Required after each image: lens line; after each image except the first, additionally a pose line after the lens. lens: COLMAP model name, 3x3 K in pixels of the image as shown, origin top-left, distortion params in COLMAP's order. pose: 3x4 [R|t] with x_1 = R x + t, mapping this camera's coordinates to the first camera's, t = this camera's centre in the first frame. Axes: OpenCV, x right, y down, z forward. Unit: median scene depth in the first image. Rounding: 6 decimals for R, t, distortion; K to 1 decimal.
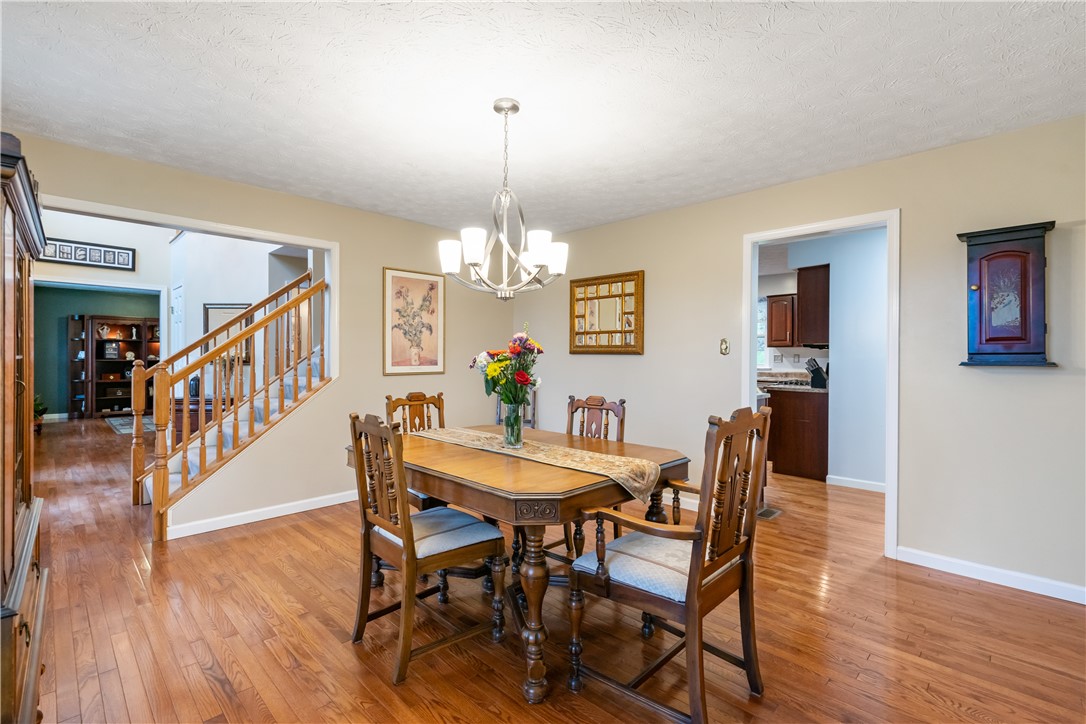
lens RADIAL K [[488.6, 0, 543.0], [0, 488.6, 363.2], [0, 0, 1]] dist [-0.002376, 0.000263]
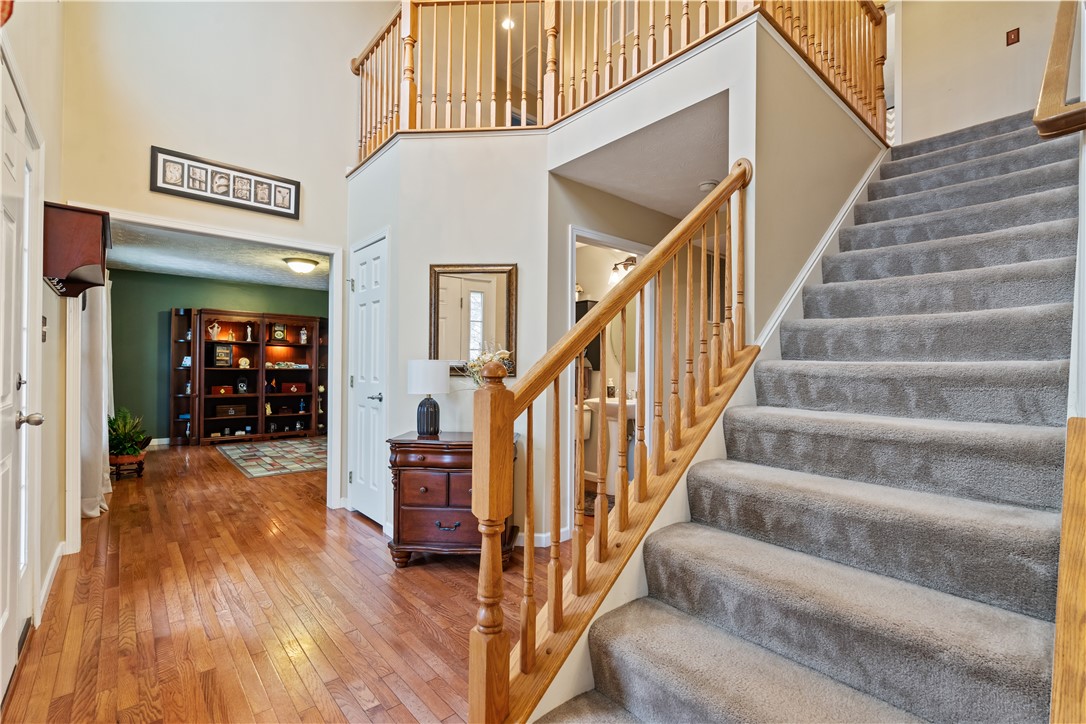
lens RADIAL K [[488.6, 0, 548.6], [0, 488.6, 366.7], [0, 0, 1]] dist [-0.002376, 0.000263]
pose [[0.996750, 0.002542, -0.080515, -0.325458], [-0.003789, 0.999875, -0.015329, 0.000902], [0.080466, 0.015585, 0.996636, 0.290026]]
